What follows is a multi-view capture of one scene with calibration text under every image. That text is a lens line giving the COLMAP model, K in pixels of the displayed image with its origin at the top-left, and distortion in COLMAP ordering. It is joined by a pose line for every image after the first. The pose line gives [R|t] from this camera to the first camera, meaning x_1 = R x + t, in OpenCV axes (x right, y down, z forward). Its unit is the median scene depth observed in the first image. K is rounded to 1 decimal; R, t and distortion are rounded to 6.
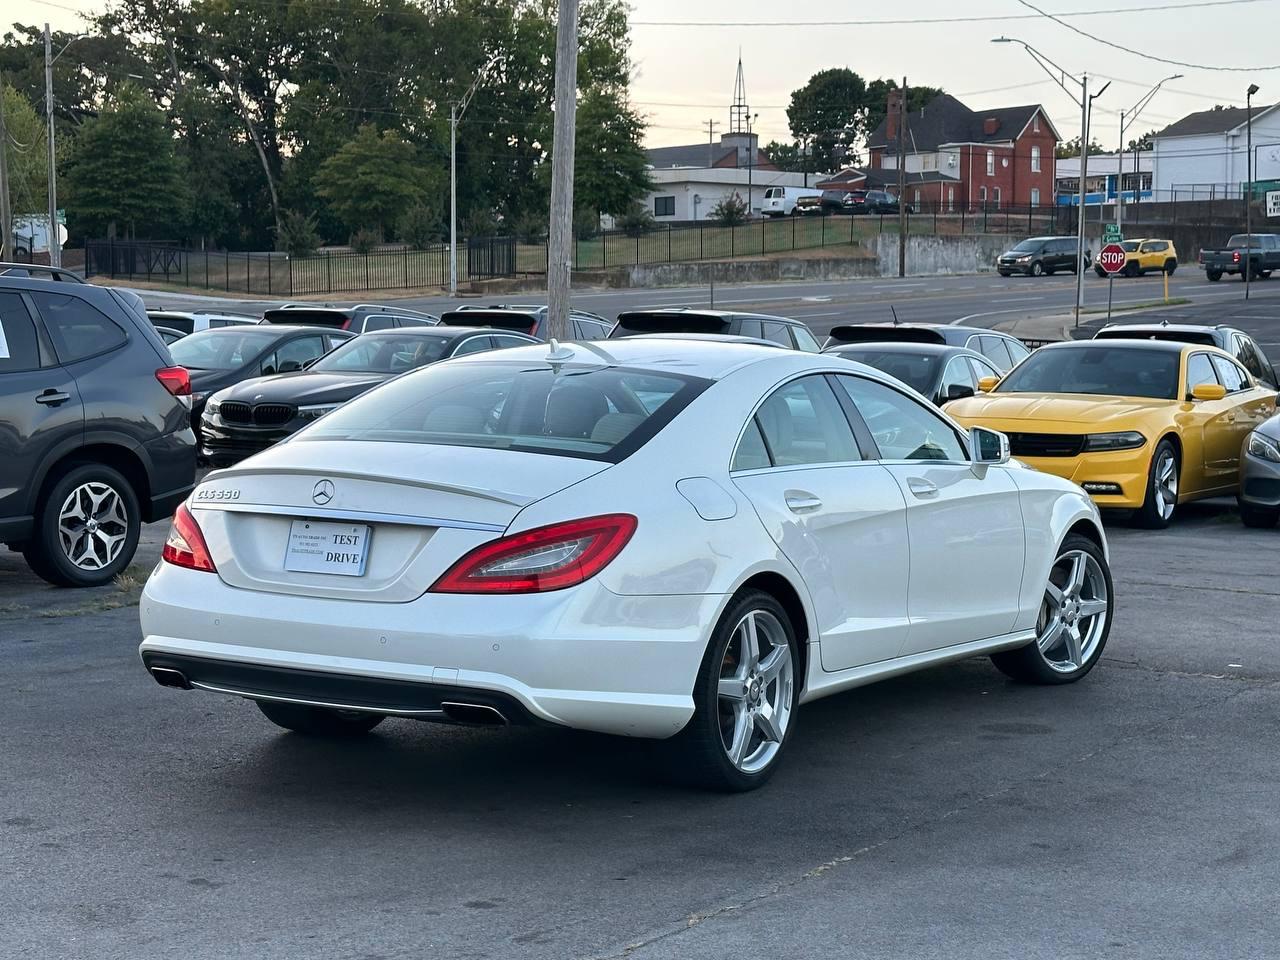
lens RADIAL K [[3348.4, 0, 640.0], [0, 3348.4, 480.0], [0, 0, 1]] dist [0.249528, -0.015817]
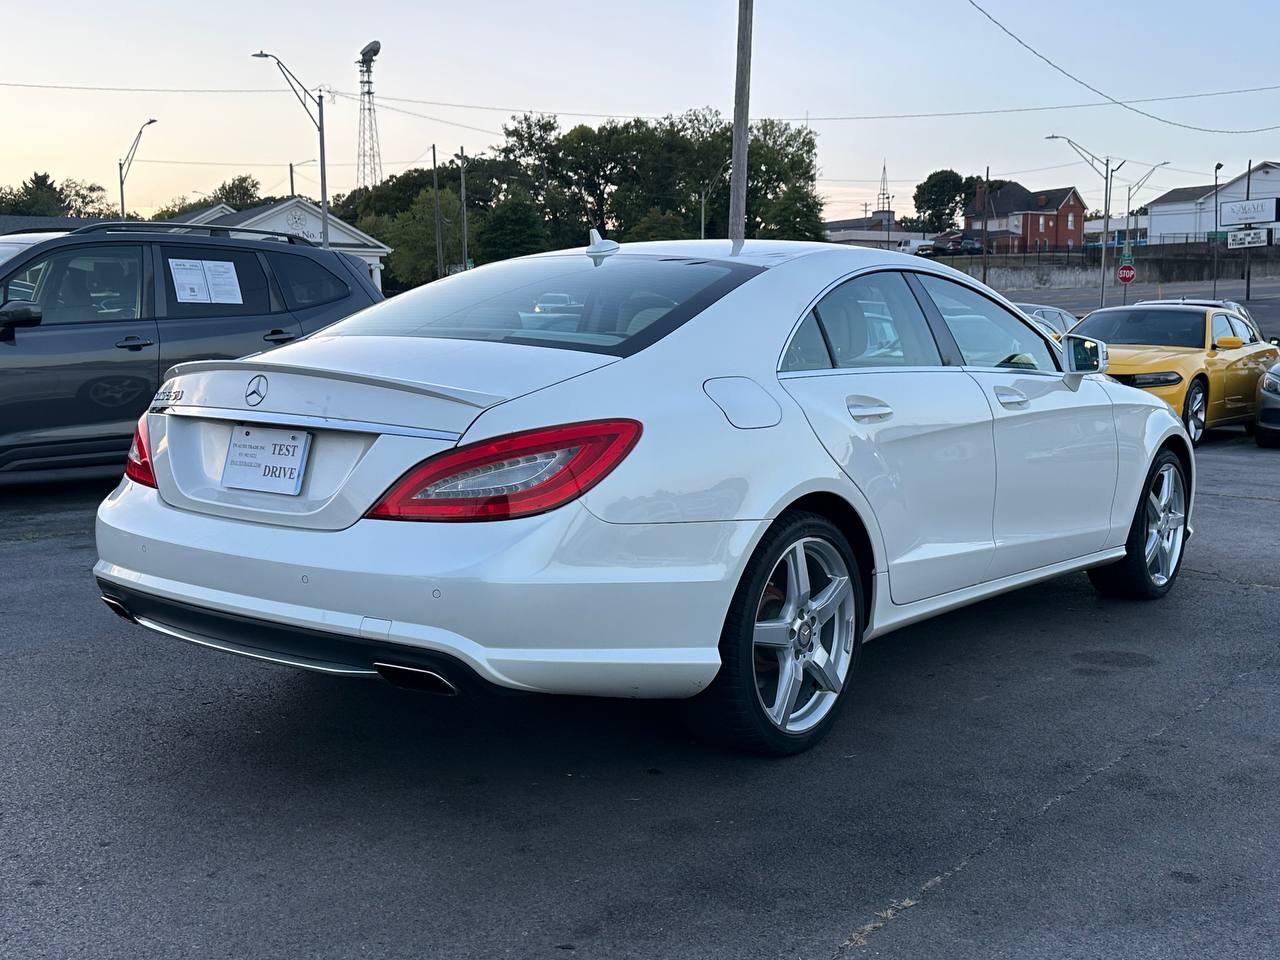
lens RADIAL K [[1434.9, 0, 640.0], [0, 1434.9, 480.0], [0, 0, 1]] dist [0.216845, -0.565857]
pose [[0.988436, 0.007006, -0.151479, 0.030516], [-0.001920, 0.999430, 0.033699, 0.008034], [0.151629, -0.033019, 0.987886, 0.408962]]
